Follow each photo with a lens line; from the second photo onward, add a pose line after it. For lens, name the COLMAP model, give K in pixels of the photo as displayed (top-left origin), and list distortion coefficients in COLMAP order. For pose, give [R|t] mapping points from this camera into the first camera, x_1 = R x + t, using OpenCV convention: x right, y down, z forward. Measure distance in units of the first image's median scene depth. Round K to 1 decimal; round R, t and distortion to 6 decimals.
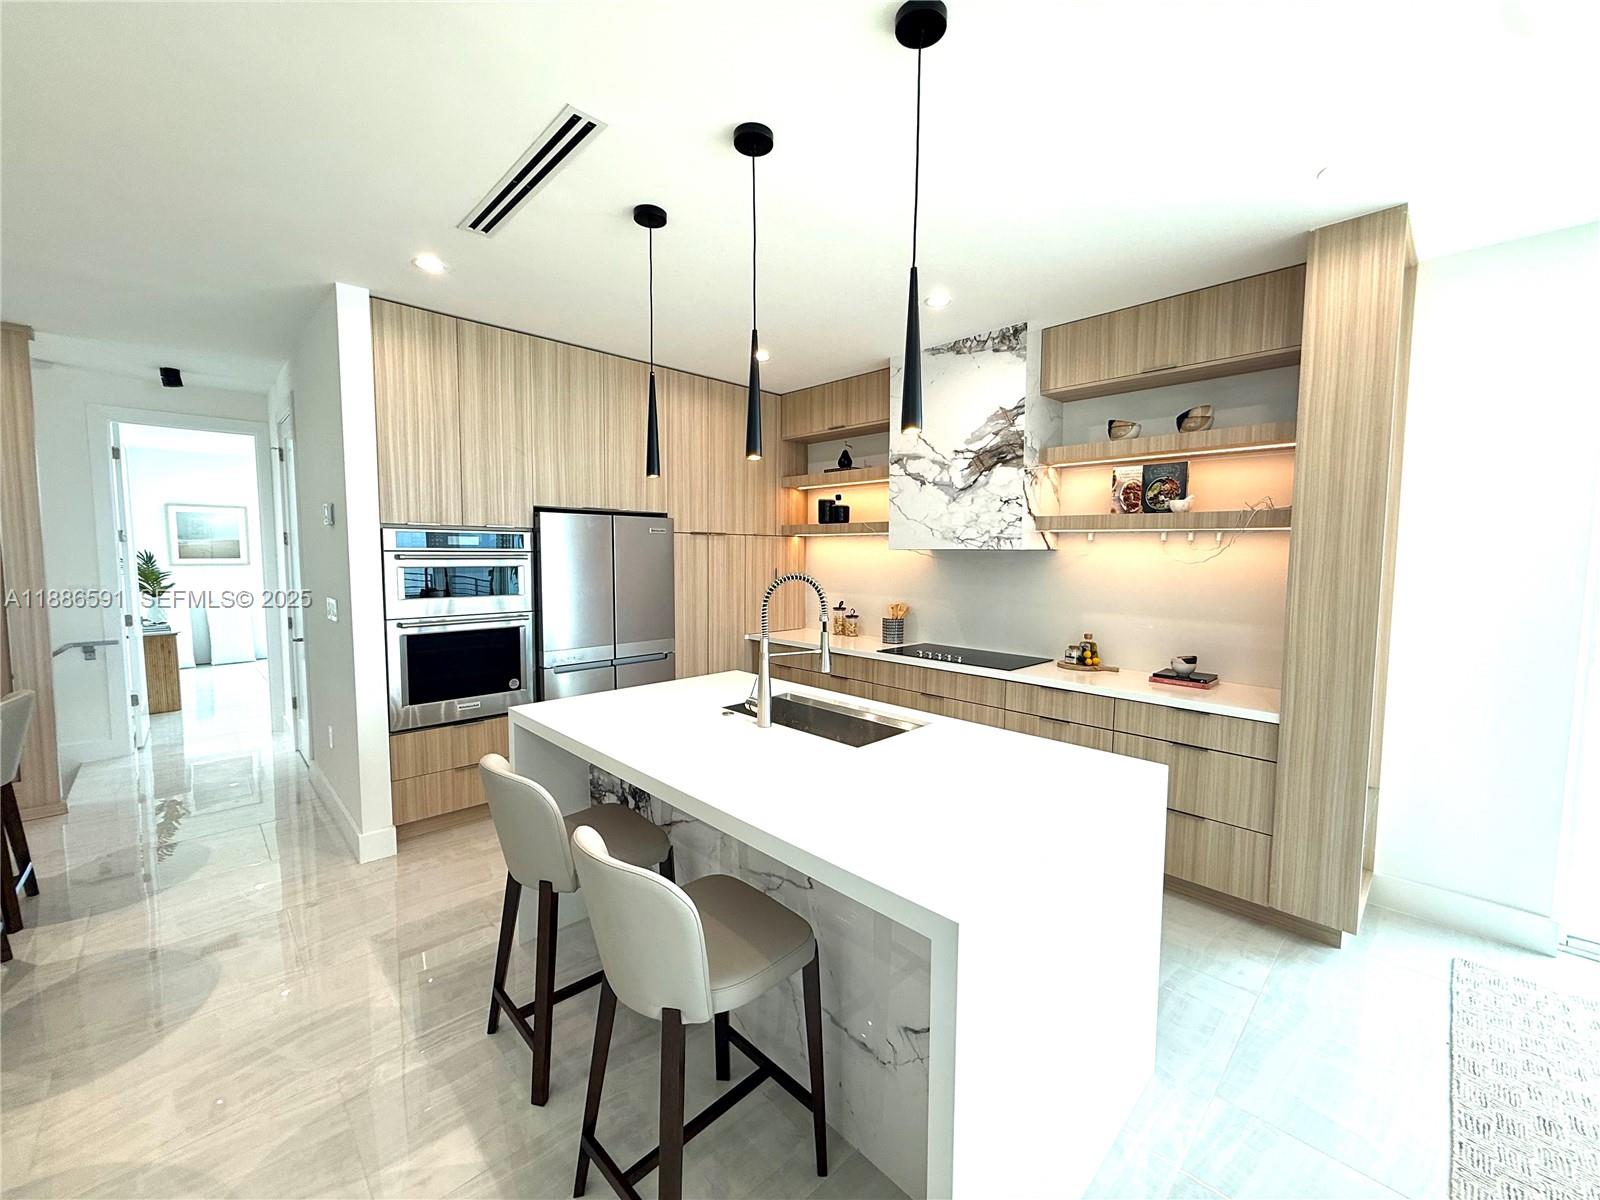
lens RADIAL K [[640.7, 0, 800.0], [0, 640.7, 598.0], [0, 0, 1]] dist [0.004344, 0.000143]
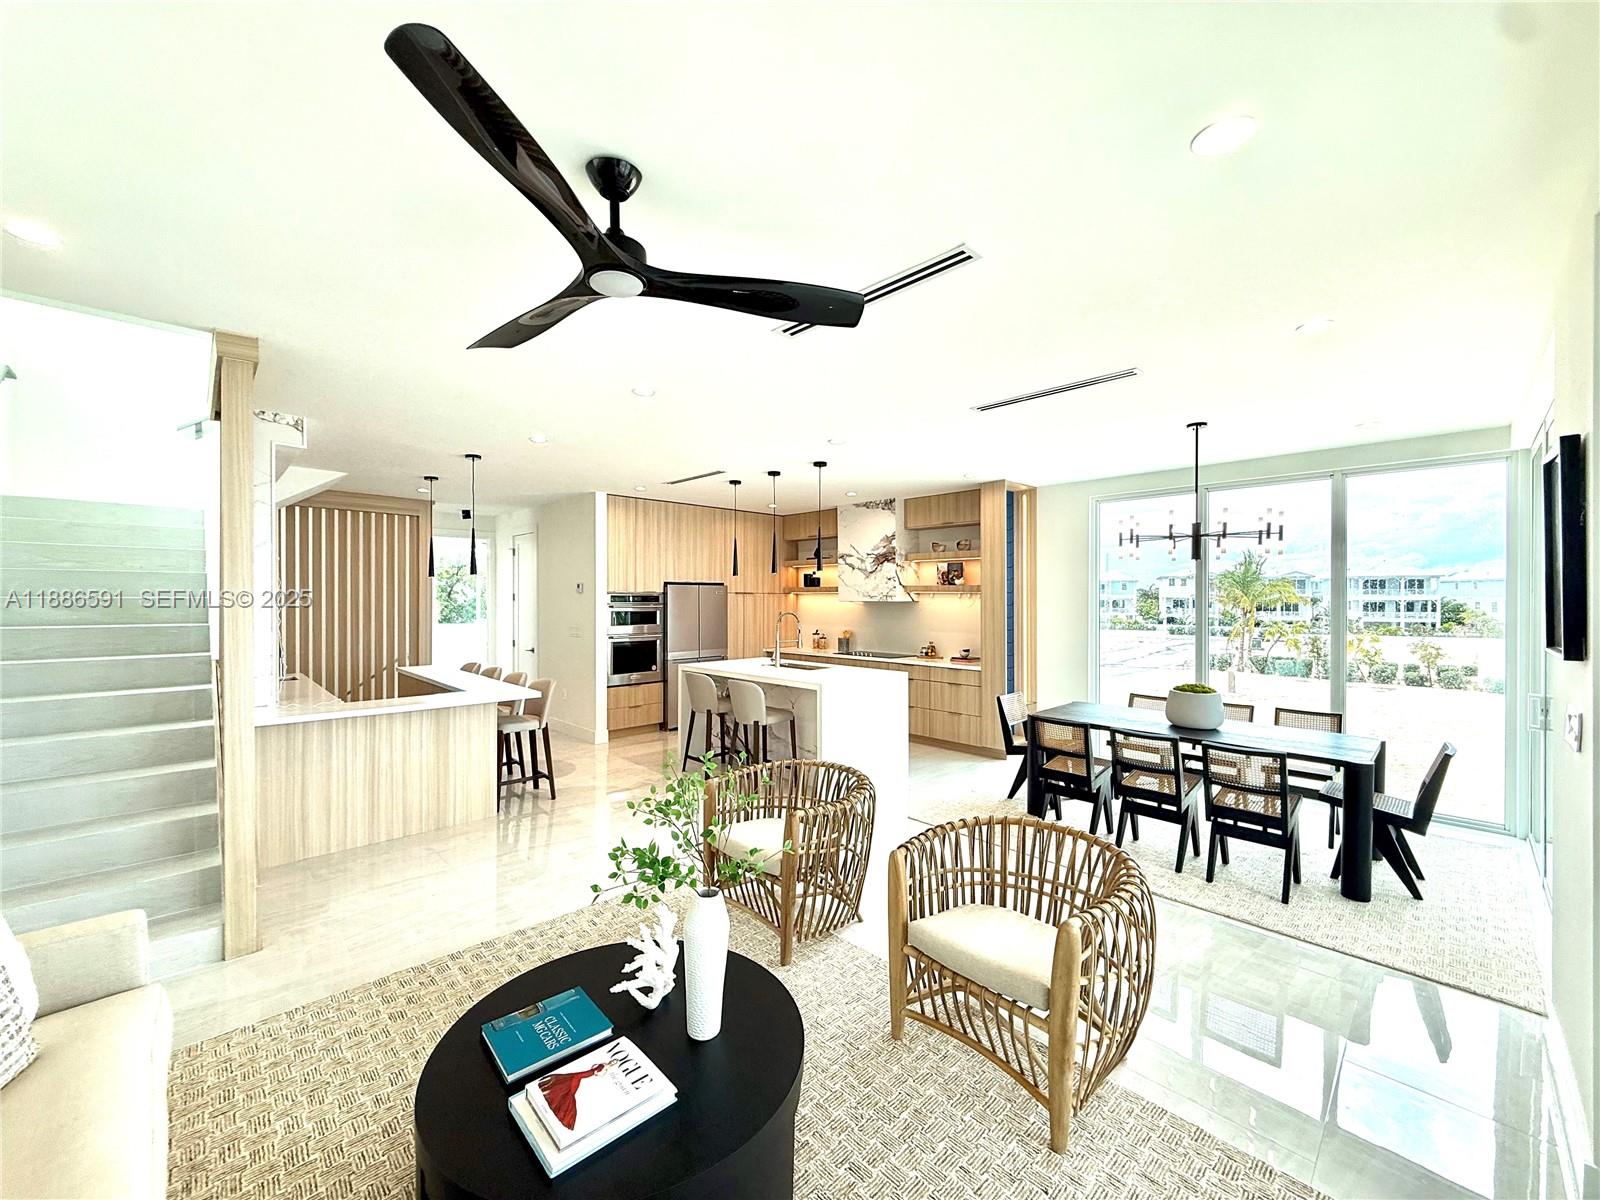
lens RADIAL K [[640.7, 0, 794.7], [0, 640.7, 600.6], [0, 0, 1]] dist [0.004344, 0.000143]
pose [[0.999916, -0.005993, -0.011529, 0.032629], [0.005173, 0.997544, -0.069849, 0.067718], [0.011919, 0.069783, 0.997491, -1.114006]]
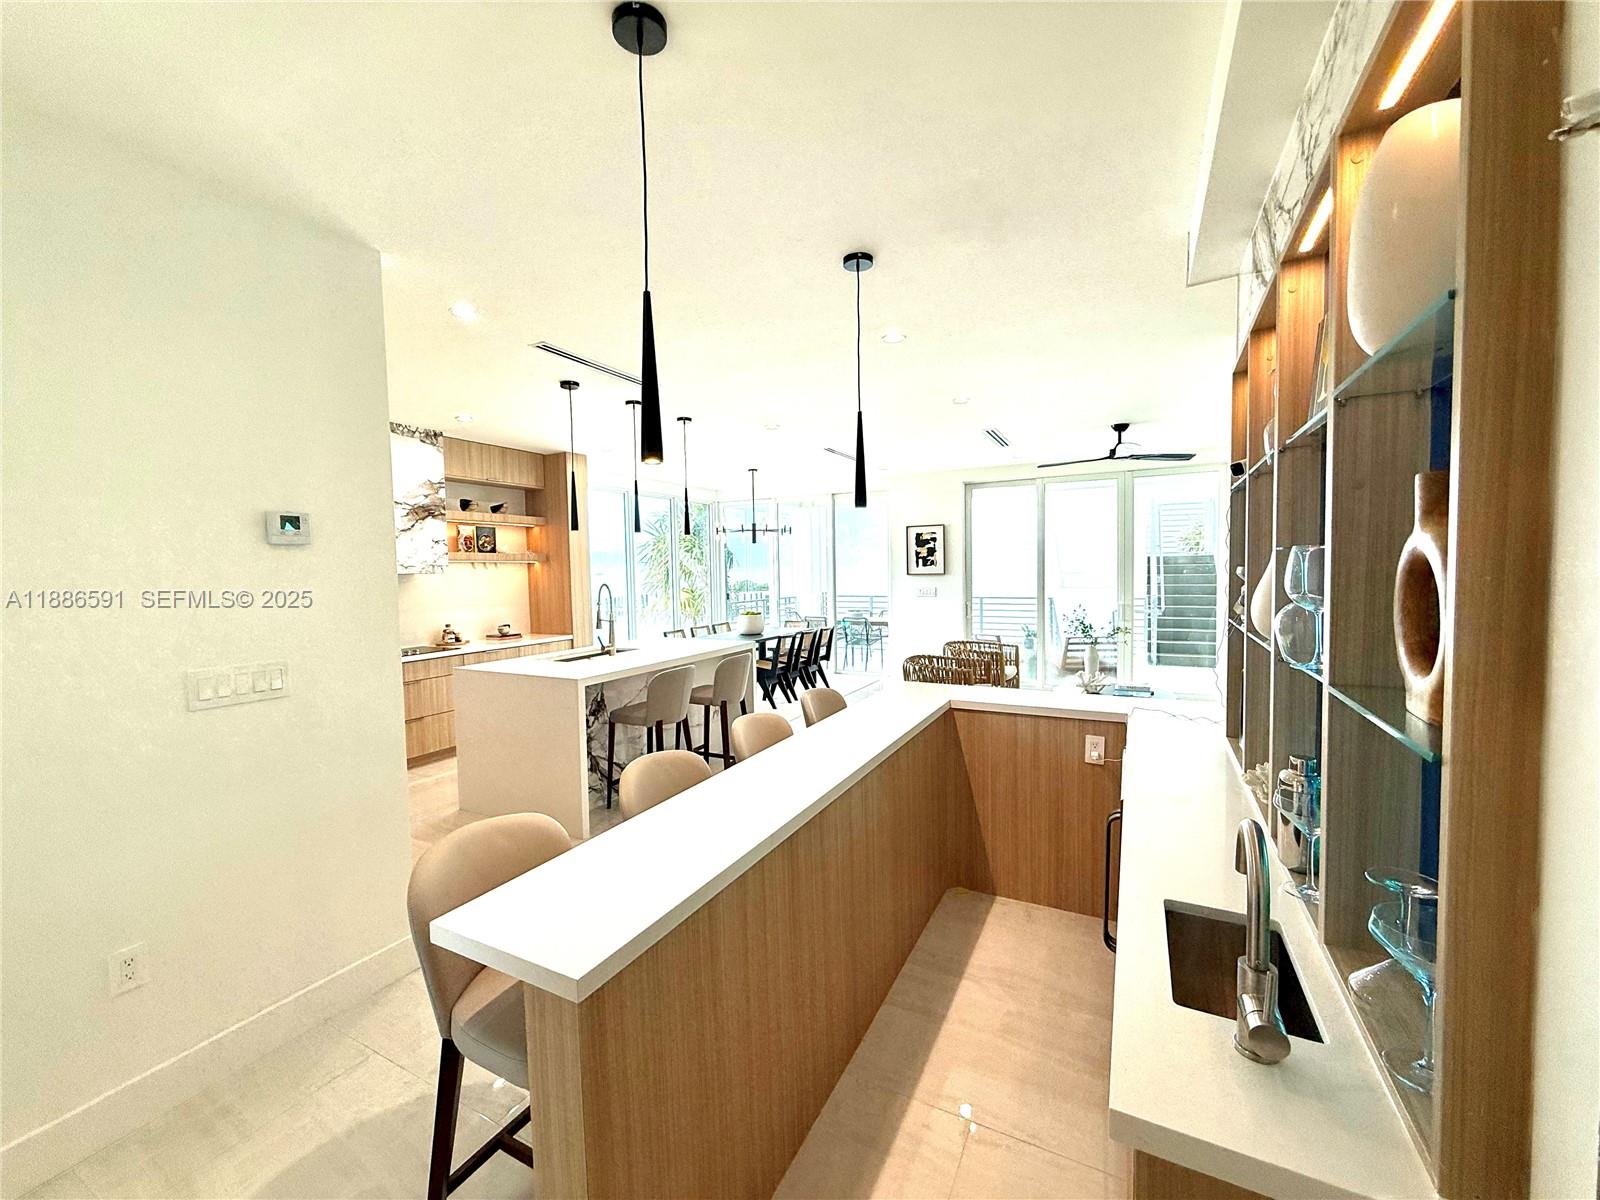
lens RADIAL K [[640.7, 0, 797.3], [0, 640.7, 599.5], [0, 0, 1]] dist [0.004344, 0.000143]
pose [[-0.305393, -0.048949, 0.950968, -1.402982], [0.089269, 0.992808, 0.079771, -0.058915], [-0.948033, 0.109254, -0.298827, 0.652751]]
